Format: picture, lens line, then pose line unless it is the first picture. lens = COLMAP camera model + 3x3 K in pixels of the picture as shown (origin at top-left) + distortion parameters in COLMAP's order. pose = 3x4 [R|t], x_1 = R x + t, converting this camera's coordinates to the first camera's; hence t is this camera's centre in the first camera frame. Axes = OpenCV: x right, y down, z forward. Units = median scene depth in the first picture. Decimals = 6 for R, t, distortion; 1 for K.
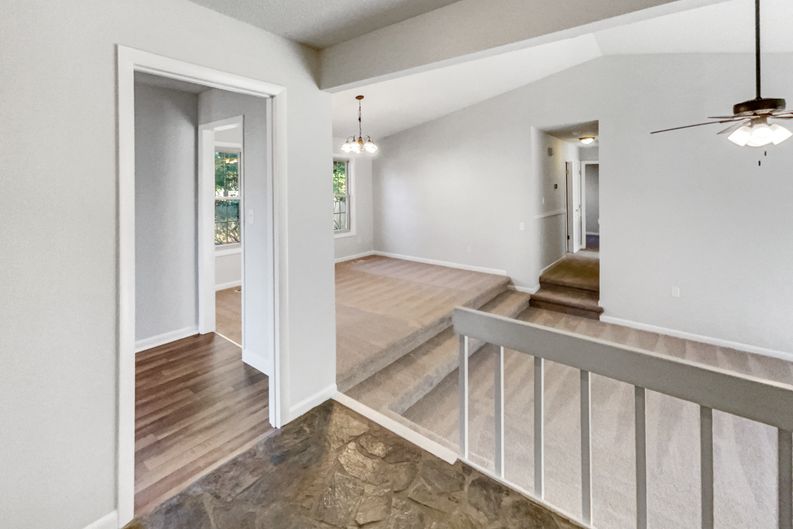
lens RADIAL K [[342.6, 0, 398.4], [0, 342.6, 258.0], [0, 0, 1]] dist [0.000610, 0.000123]
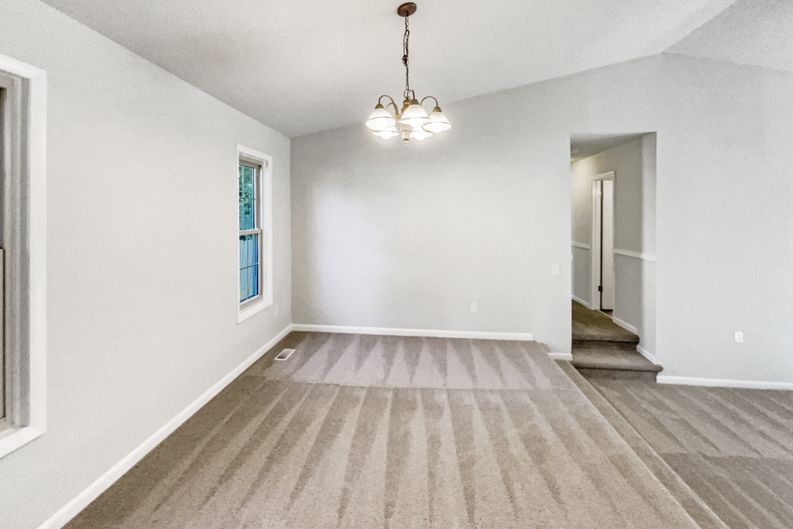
lens RADIAL K [[342.6, 0, 398.4], [0, 342.6, 258.0], [0, 0, 1]] dist [0.000610, 0.000123]
pose [[0.841505, -0.055037, 0.537438, -0.301025], [0.103774, 0.992739, -0.060824, -0.106672], [-0.530188, 0.106956, 0.841107, 0.550246]]
